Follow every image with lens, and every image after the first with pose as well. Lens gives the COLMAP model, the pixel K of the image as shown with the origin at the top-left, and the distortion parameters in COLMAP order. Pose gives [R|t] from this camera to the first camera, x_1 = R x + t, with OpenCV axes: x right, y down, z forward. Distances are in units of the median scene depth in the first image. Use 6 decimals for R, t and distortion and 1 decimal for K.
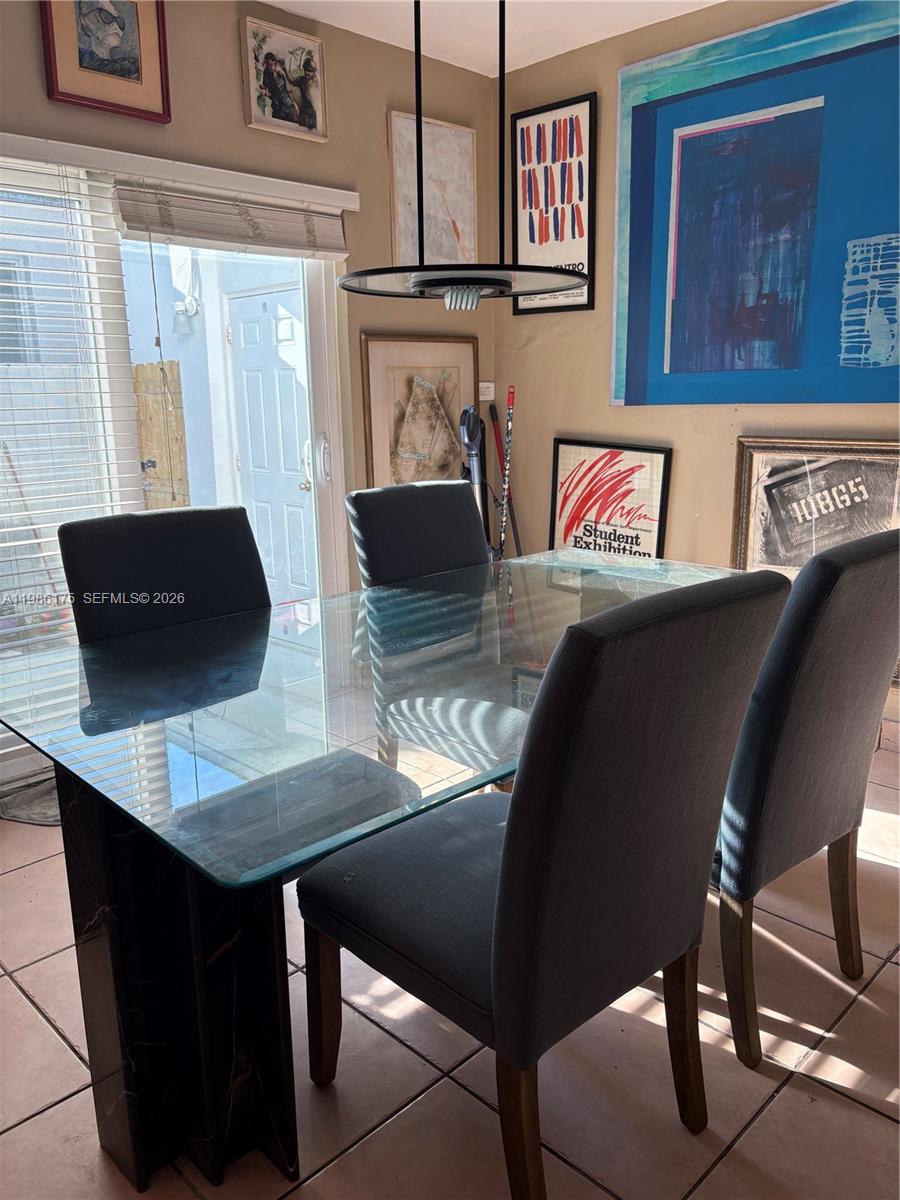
lens RADIAL K [[912.2, 0, 459.6], [0, 912.2, 603.5], [0, 0, 1]] dist [0.013809, -0.031759]
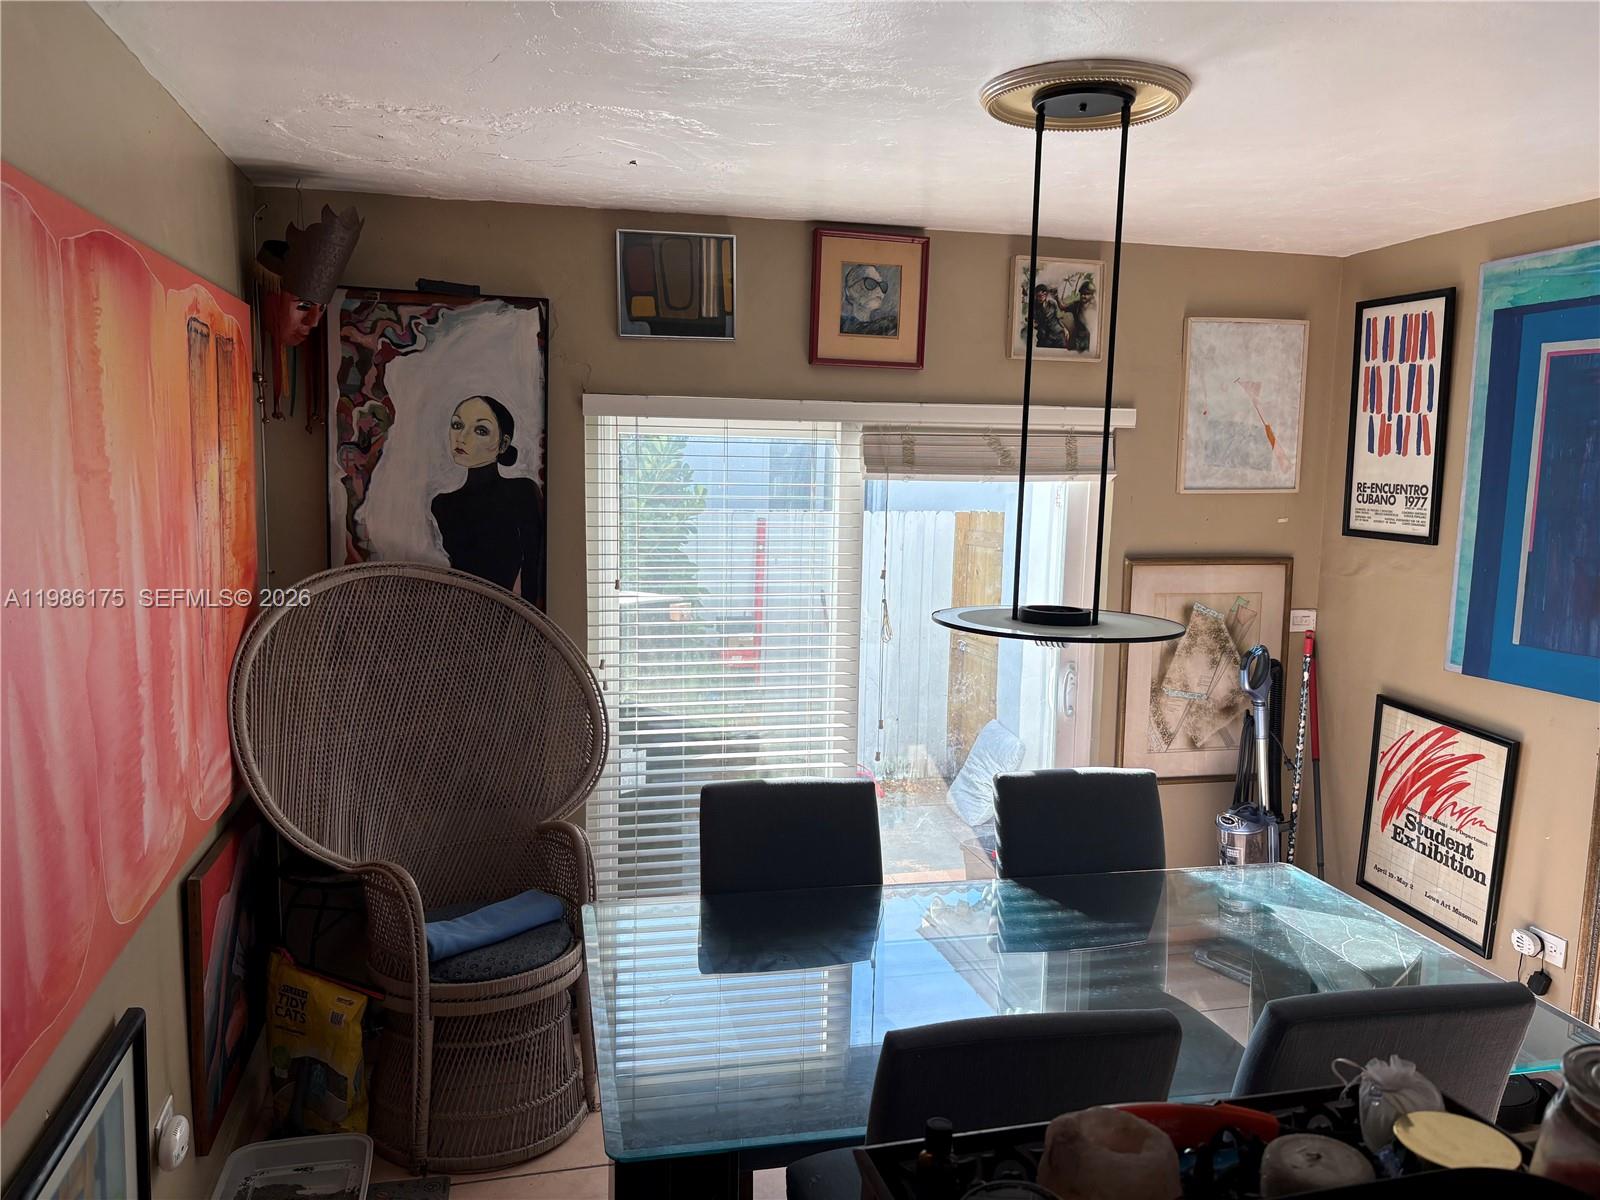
lens RADIAL K [[1216.3, 0, 797.9], [0, 1216.3, 596.5], [0, 0, 1]] dist [0.013809, -0.031759]
pose [[0.850236, 0.098332, -0.517137, 0.228610], [-0.159185, 0.984431, -0.074534, -0.116273], [0.501756, 0.145692, 0.852651, -0.153898]]
